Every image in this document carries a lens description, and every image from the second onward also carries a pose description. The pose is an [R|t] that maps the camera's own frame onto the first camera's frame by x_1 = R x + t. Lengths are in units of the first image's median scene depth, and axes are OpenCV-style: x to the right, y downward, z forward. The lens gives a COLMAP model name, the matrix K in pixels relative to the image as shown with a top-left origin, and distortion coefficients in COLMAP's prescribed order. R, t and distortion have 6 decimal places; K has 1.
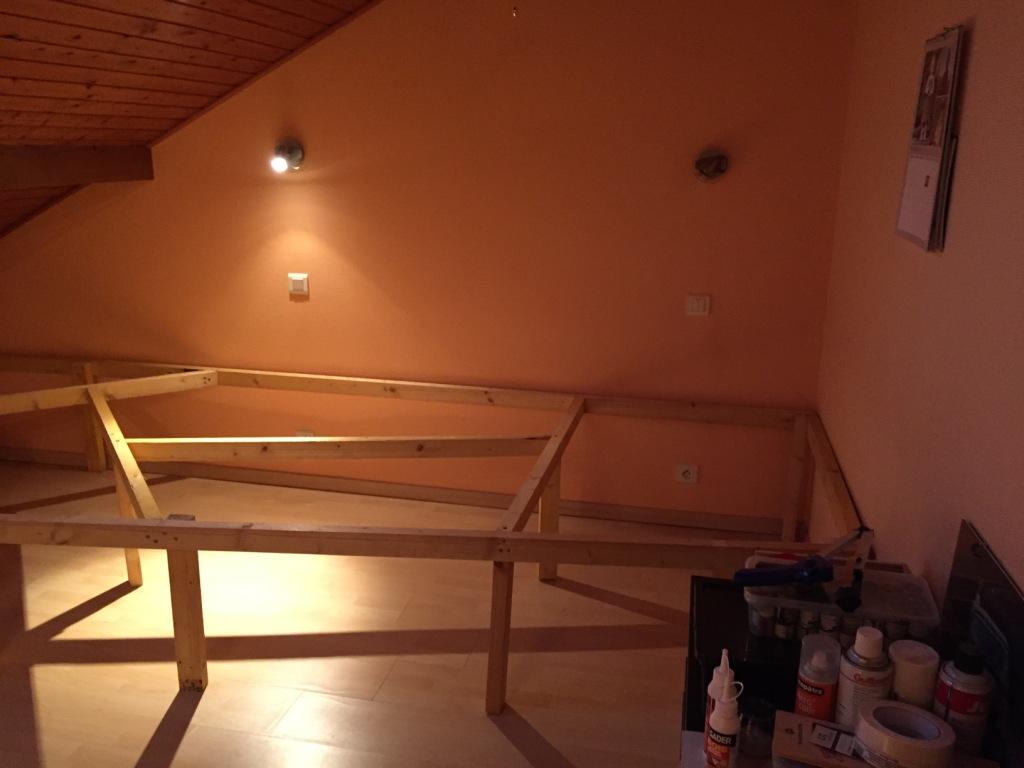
lens RADIAL K [[879.7, 0, 519.9], [0, 879.7, 382.0], [0, 0, 1]] dist [0.091480, -0.123494]
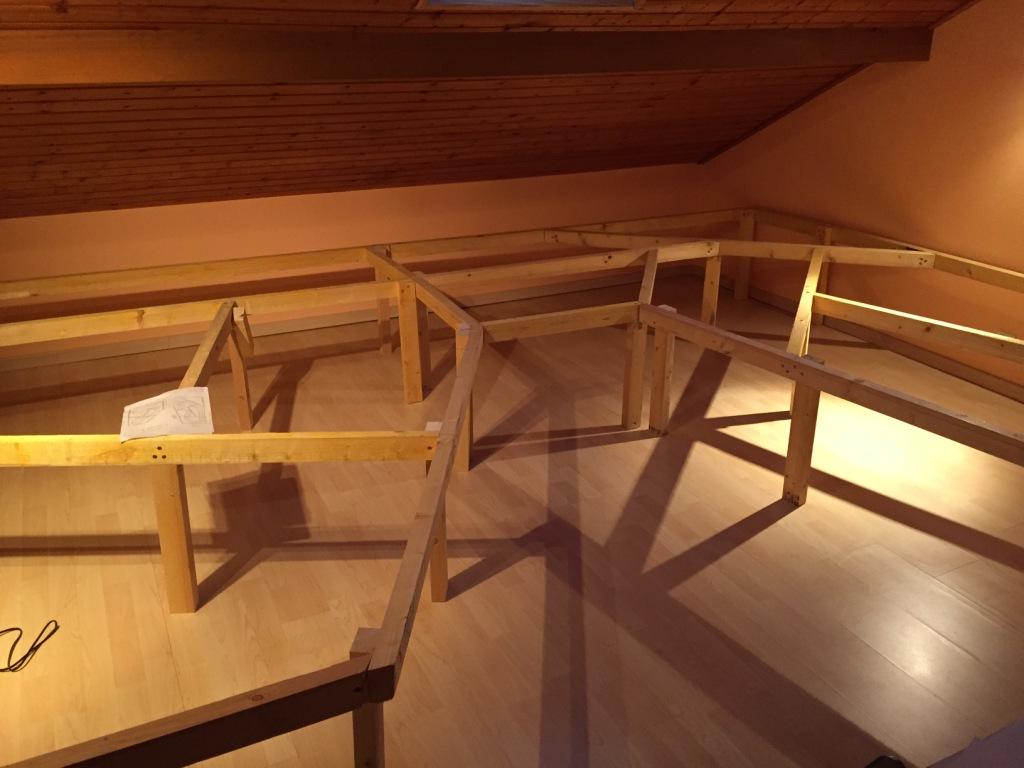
lens RADIAL K [[879.7, 0, 519.9], [0, 879.7, 382.0], [0, 0, 1]] dist [0.091480, -0.123494]
pose [[0.633836, 0.284816, -0.719119, 0.174068], [-0.193773, 0.958557, 0.208856, 0.008258], [0.748802, 0.006966, 0.662757, -0.054882]]
